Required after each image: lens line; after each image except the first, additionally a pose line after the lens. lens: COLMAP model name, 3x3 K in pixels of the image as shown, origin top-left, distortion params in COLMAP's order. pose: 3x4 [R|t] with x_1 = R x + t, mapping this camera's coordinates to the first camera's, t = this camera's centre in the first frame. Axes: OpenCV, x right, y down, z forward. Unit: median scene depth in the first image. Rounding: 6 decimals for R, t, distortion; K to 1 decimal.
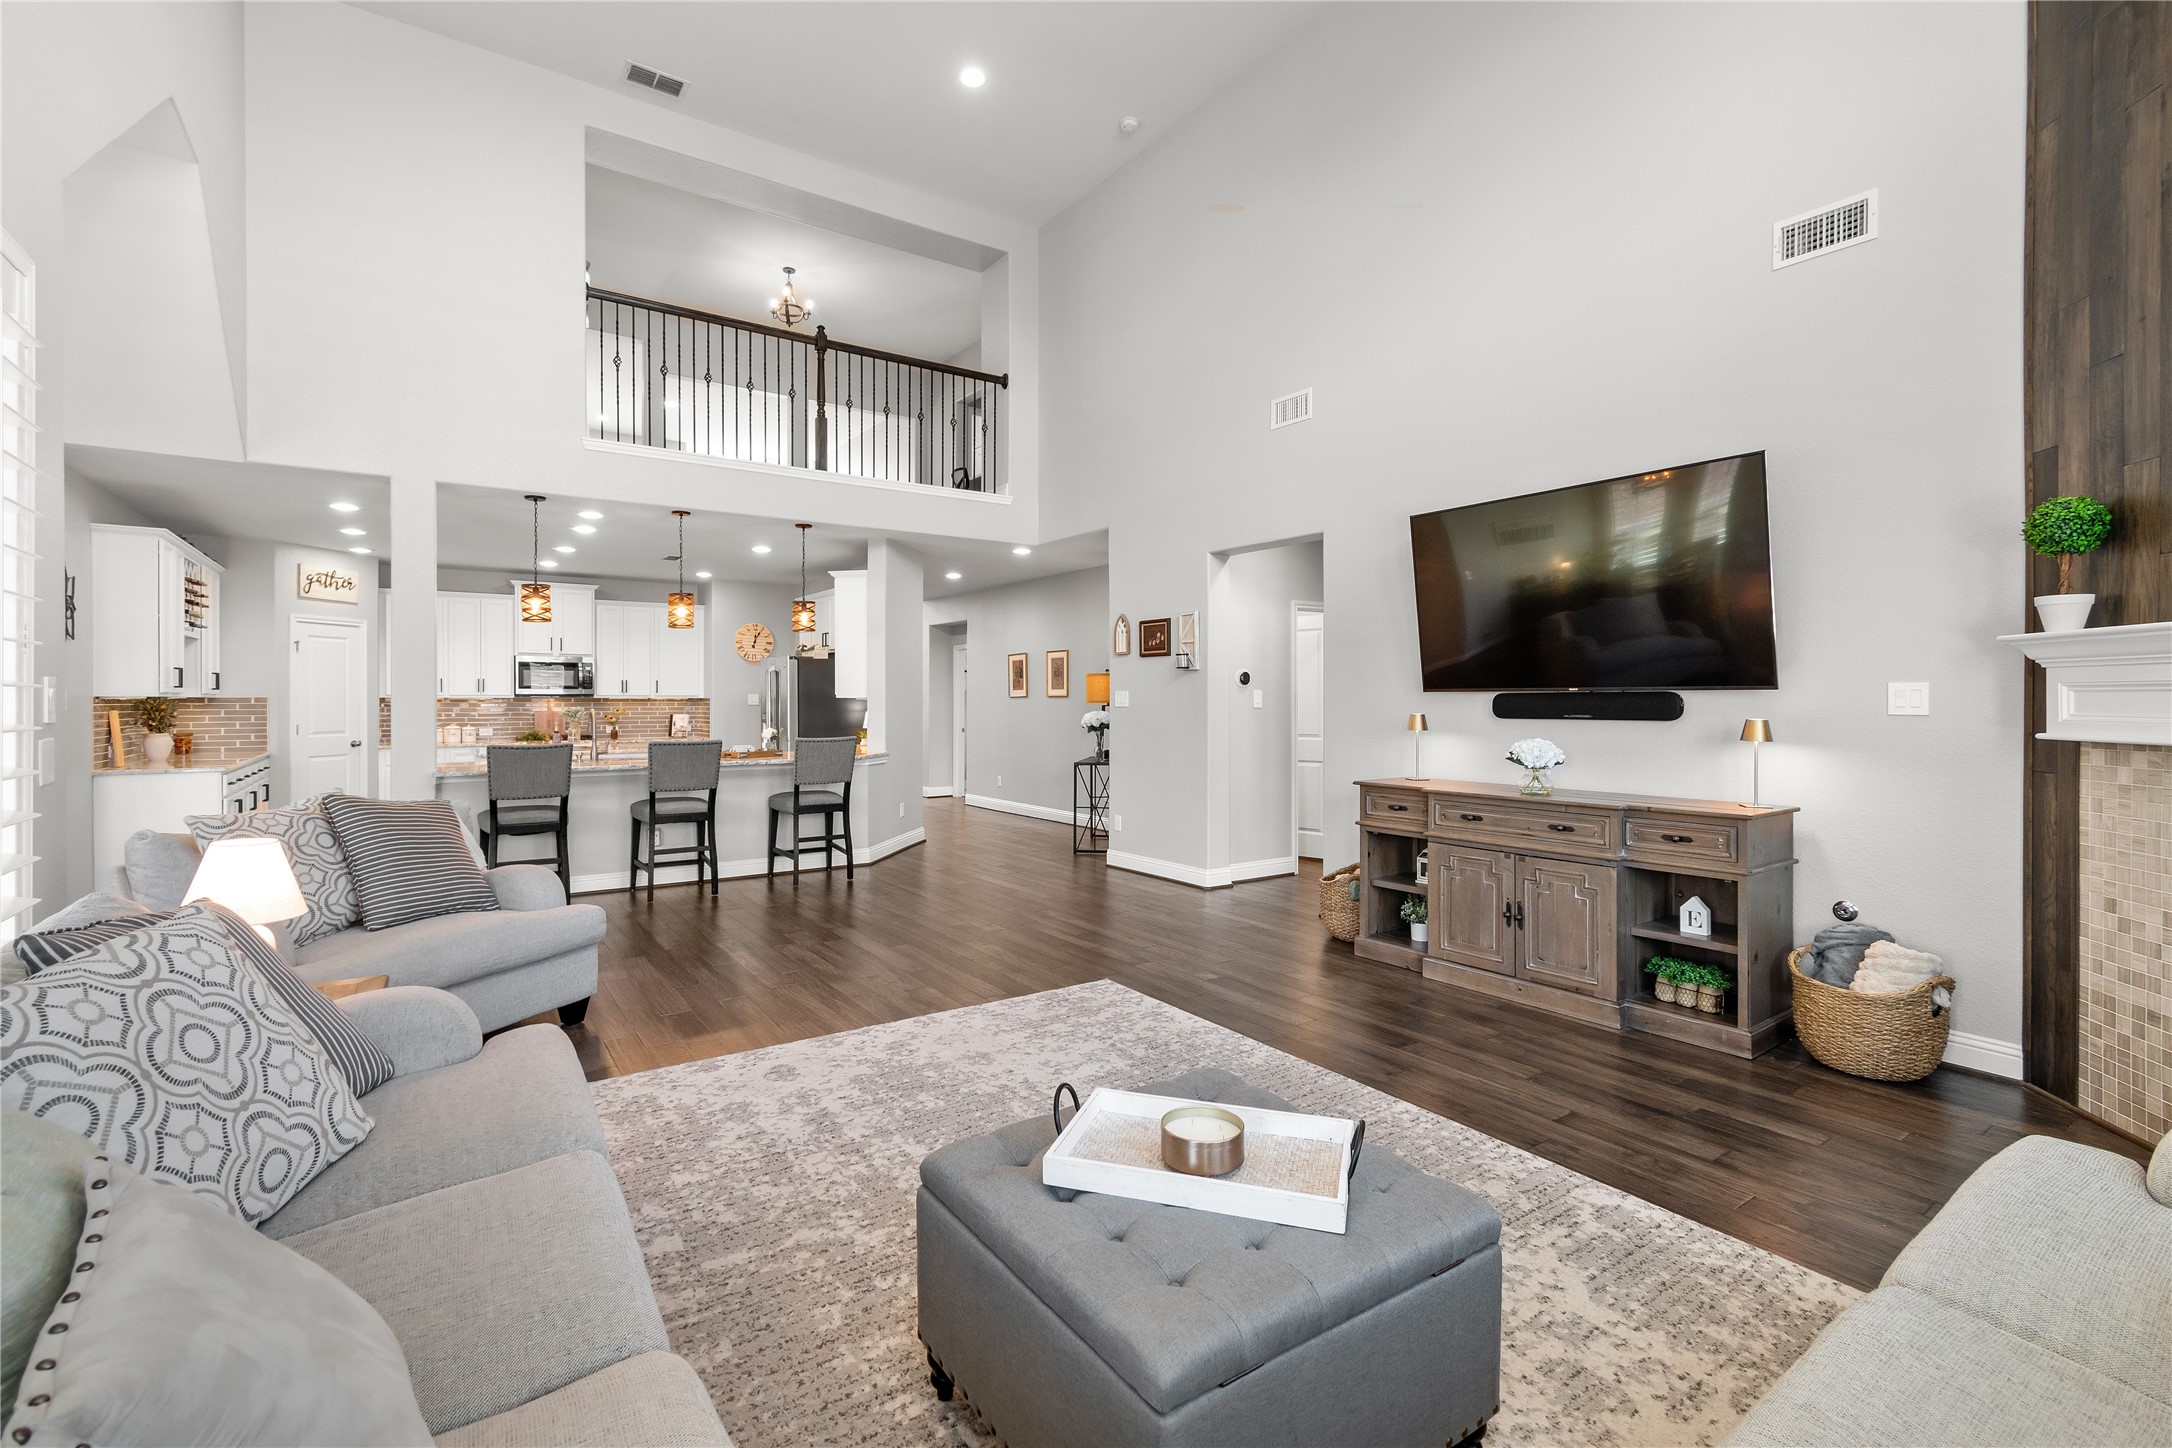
lens RADIAL K [[962.2, 0, 1088.2], [0, 962.2, 702.6], [0, 0, 1]] dist [0.001243, 0.000300]
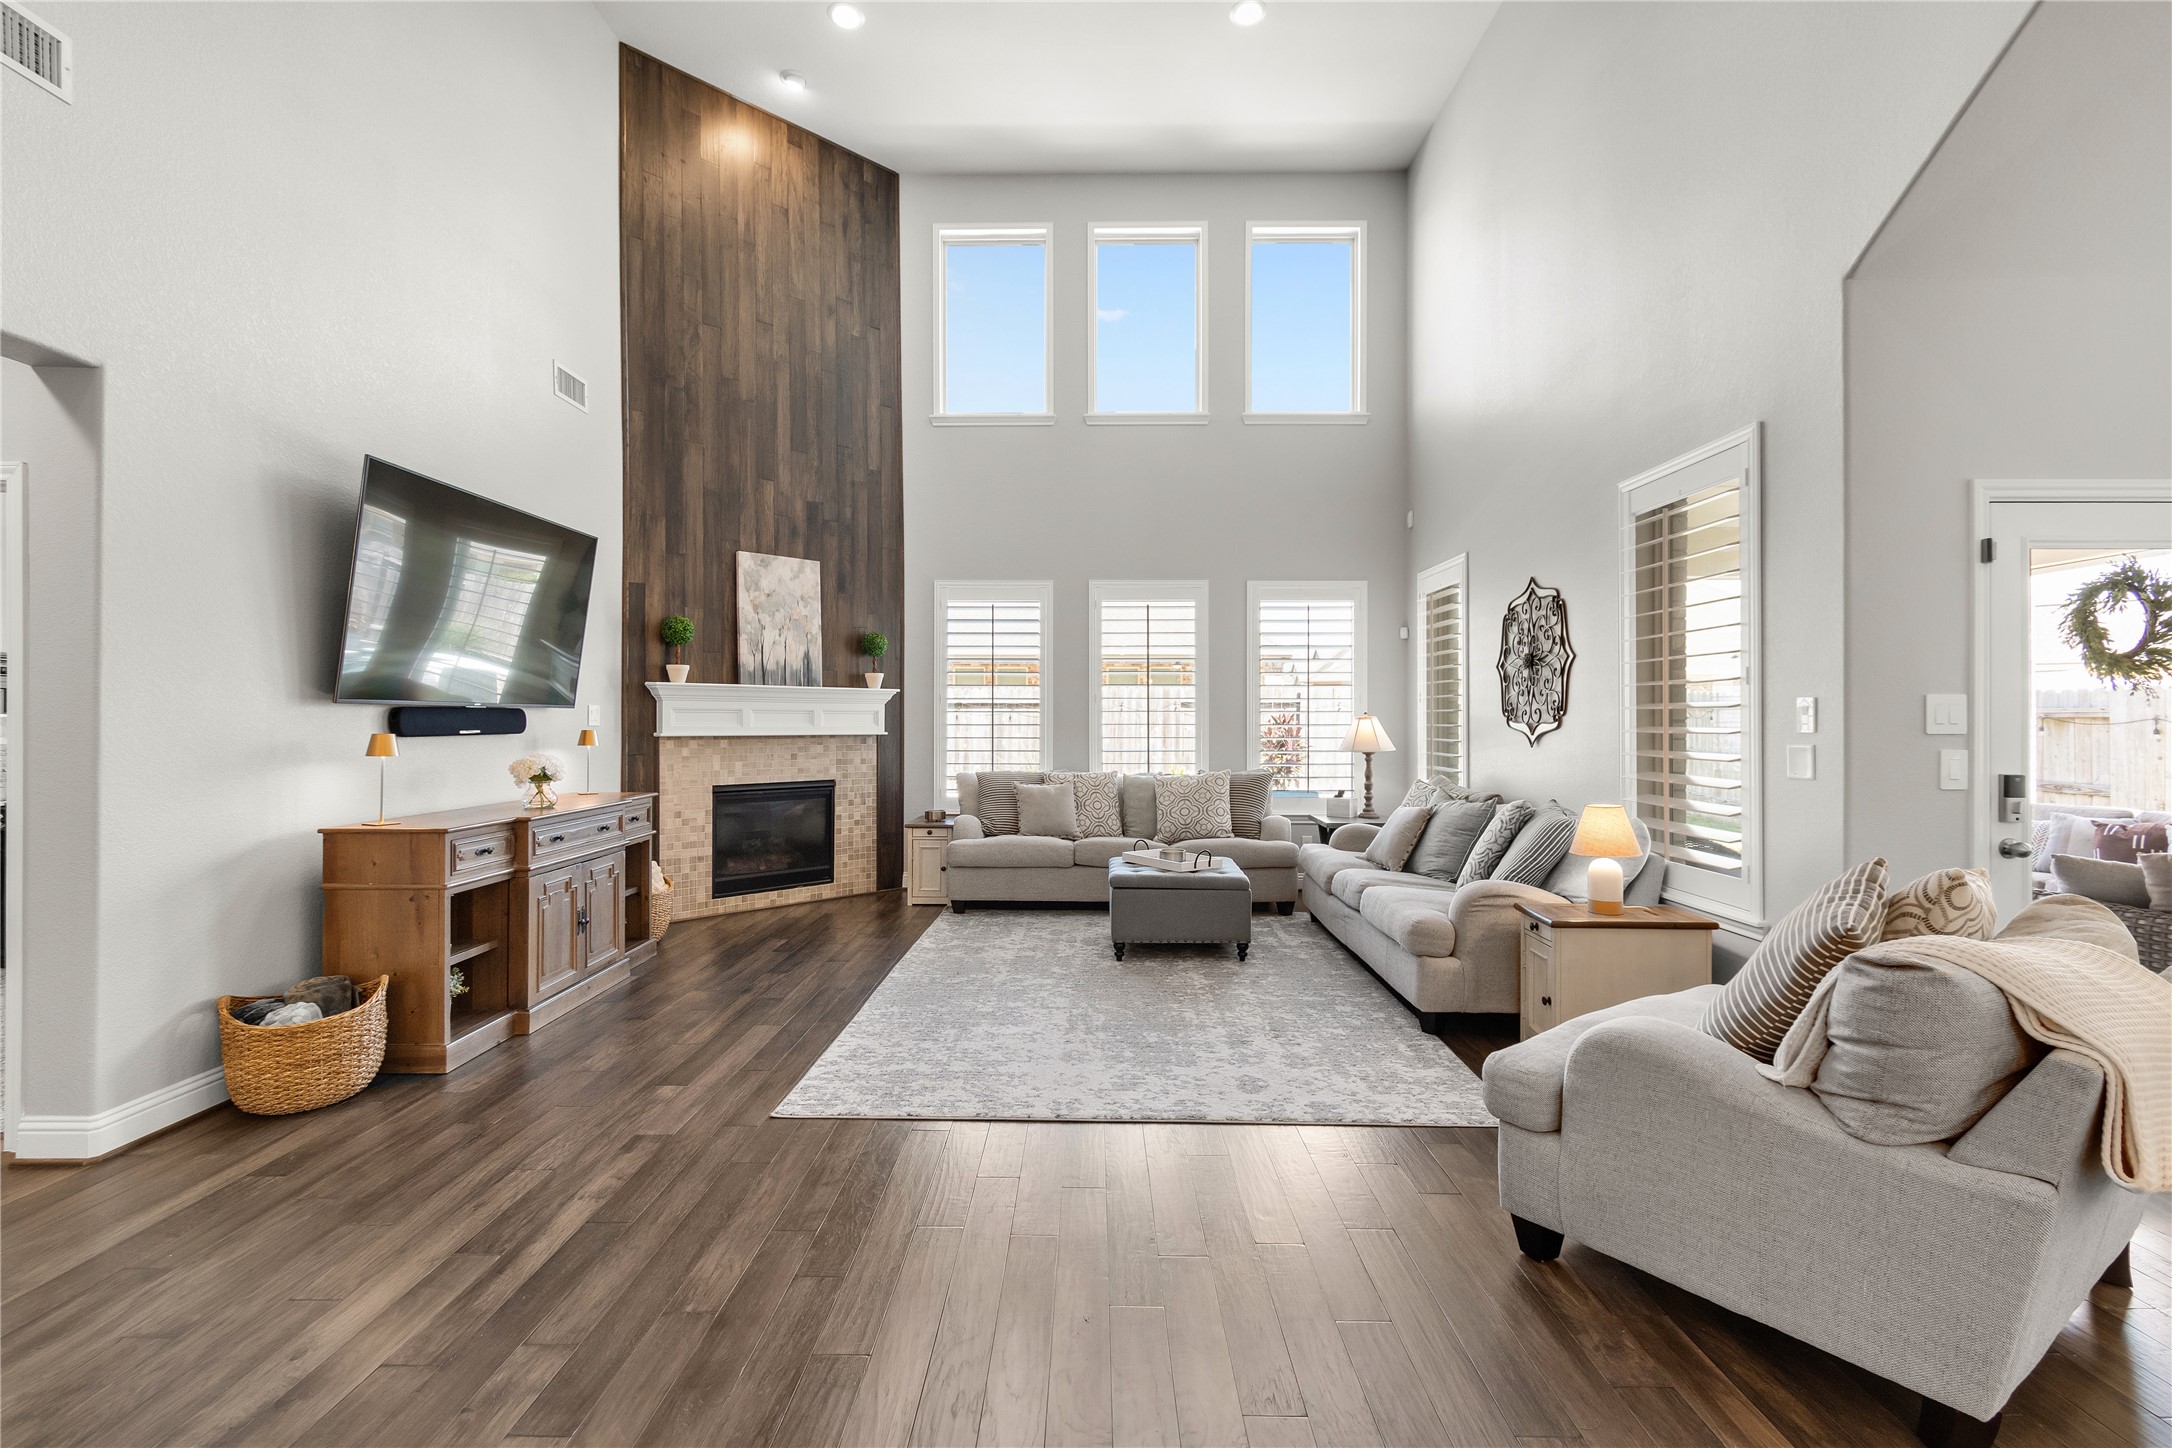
lens RADIAL K [[965.1, 0, 1075.0], [0, 965.1, 721.4], [0, 0, 1]] dist [0.000400, -0.000418]
pose [[-0.808160, -0.002125, 0.588959, -0.508928], [0.000652, 0.999990, 0.004503, -0.000625], [-0.588962, 0.004023, -0.808151, 1.282028]]
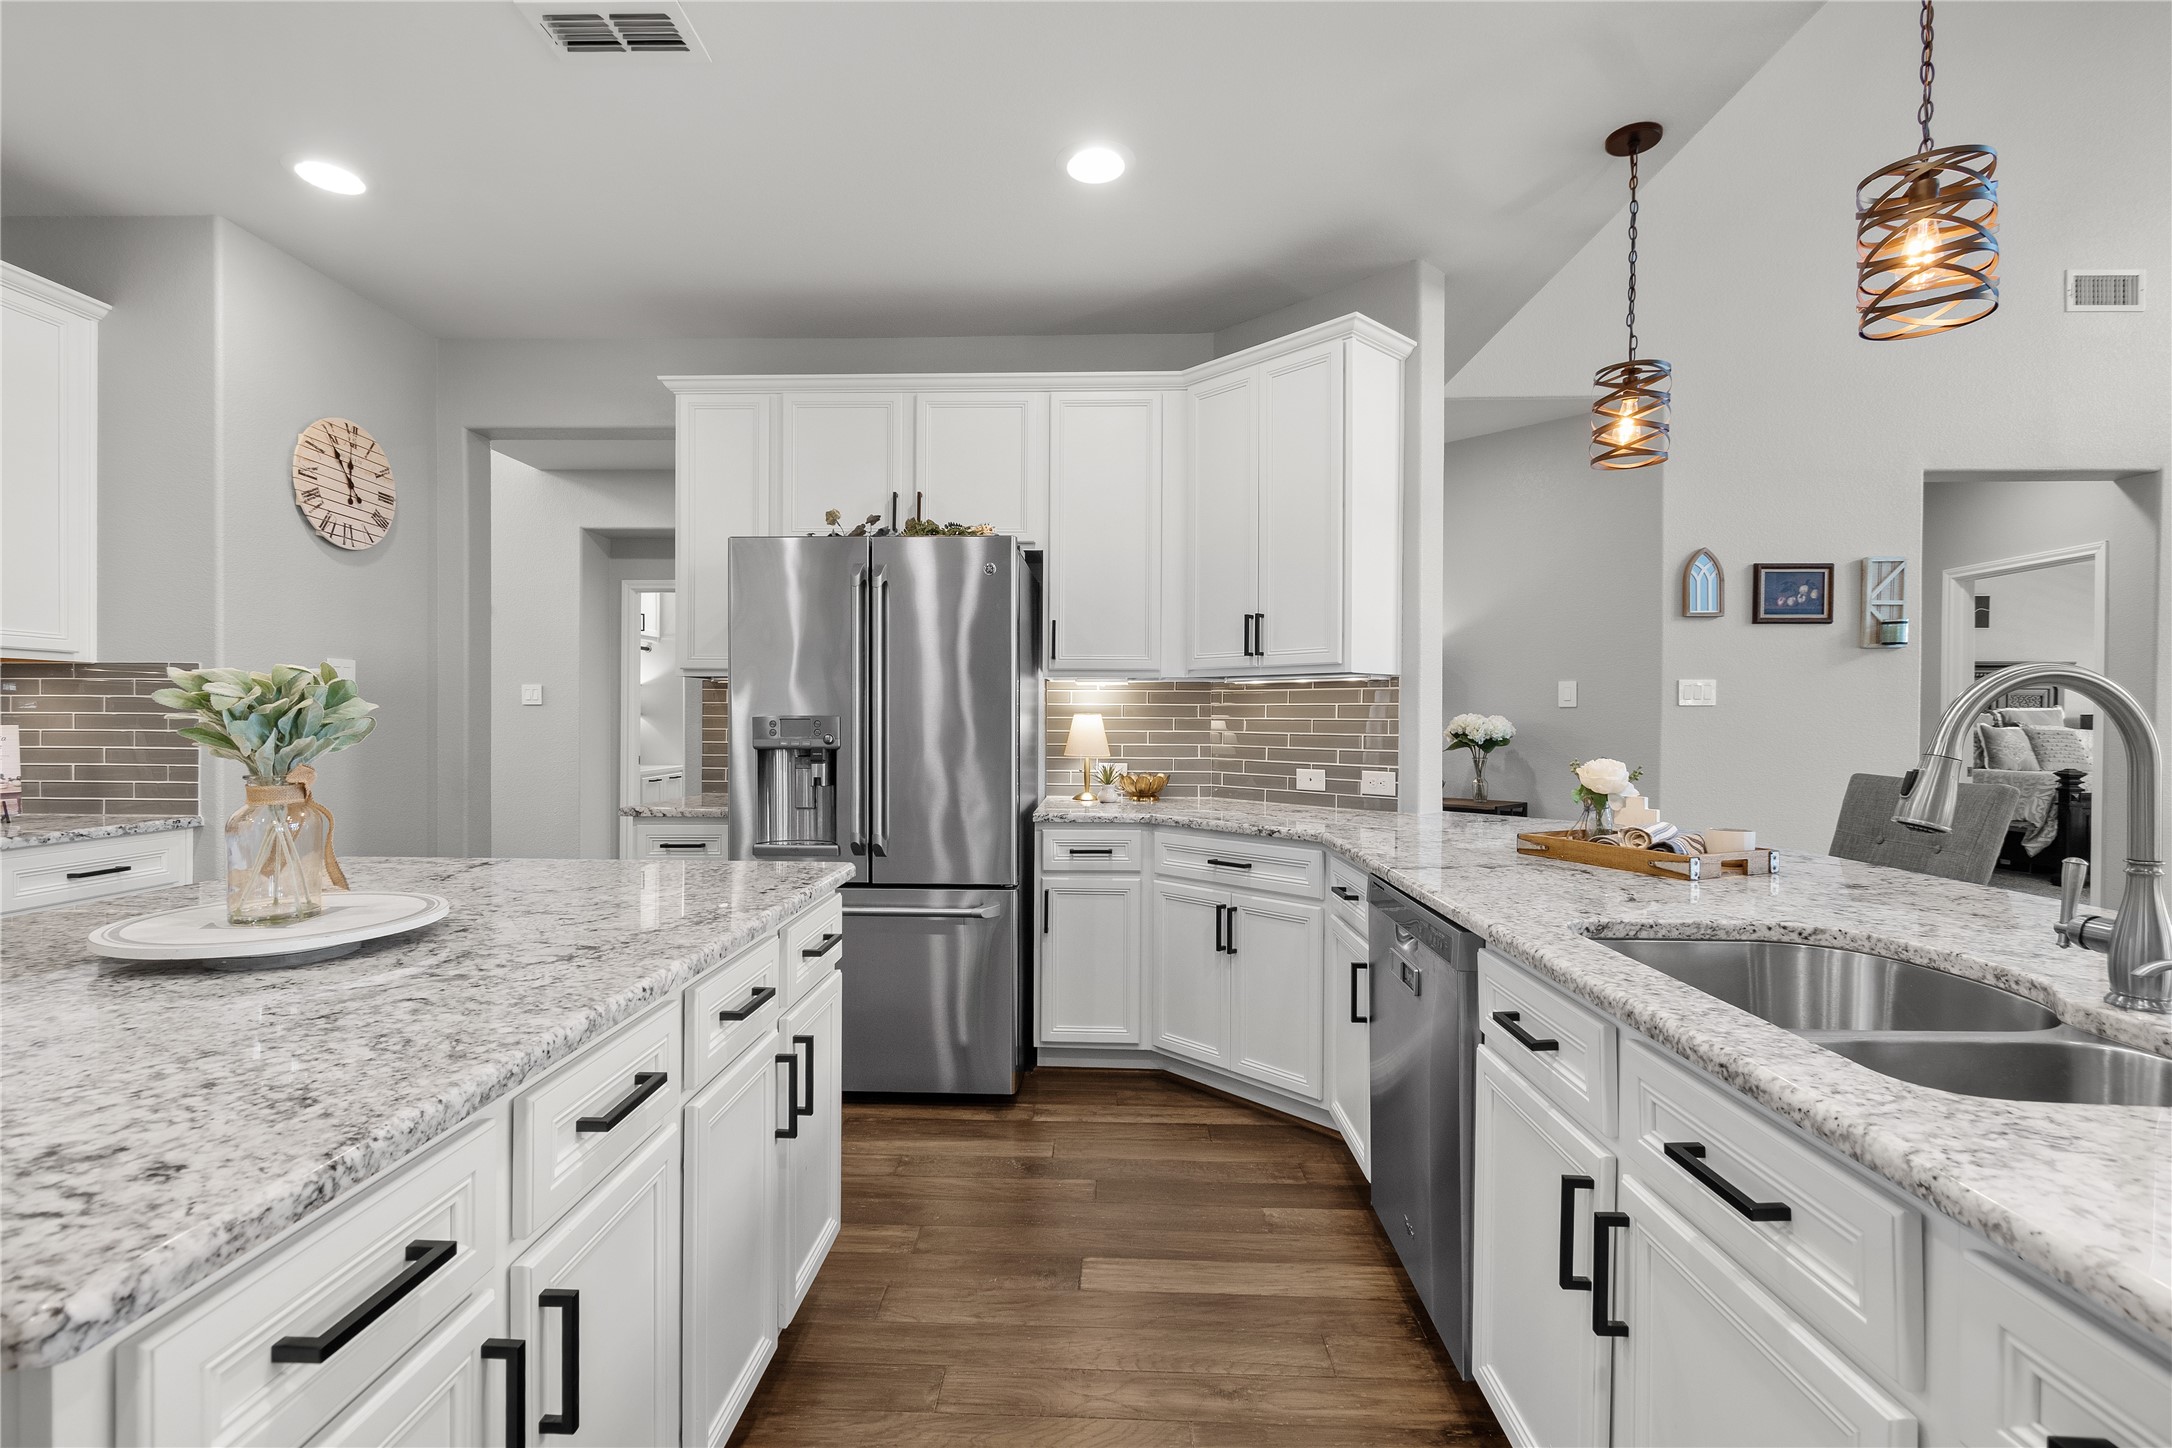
lens RADIAL K [[981.1, 0, 1078.9], [0, 981.1, 728.5], [0, 0, 1]] dist [0.003362, -0.000182]
pose [[0.609425, -0.005580, 0.792824, -0.998469], [-0.004114, 0.999940, 0.010200, 0.020255], [-0.792833, -0.009477, 0.609365, 1.387324]]
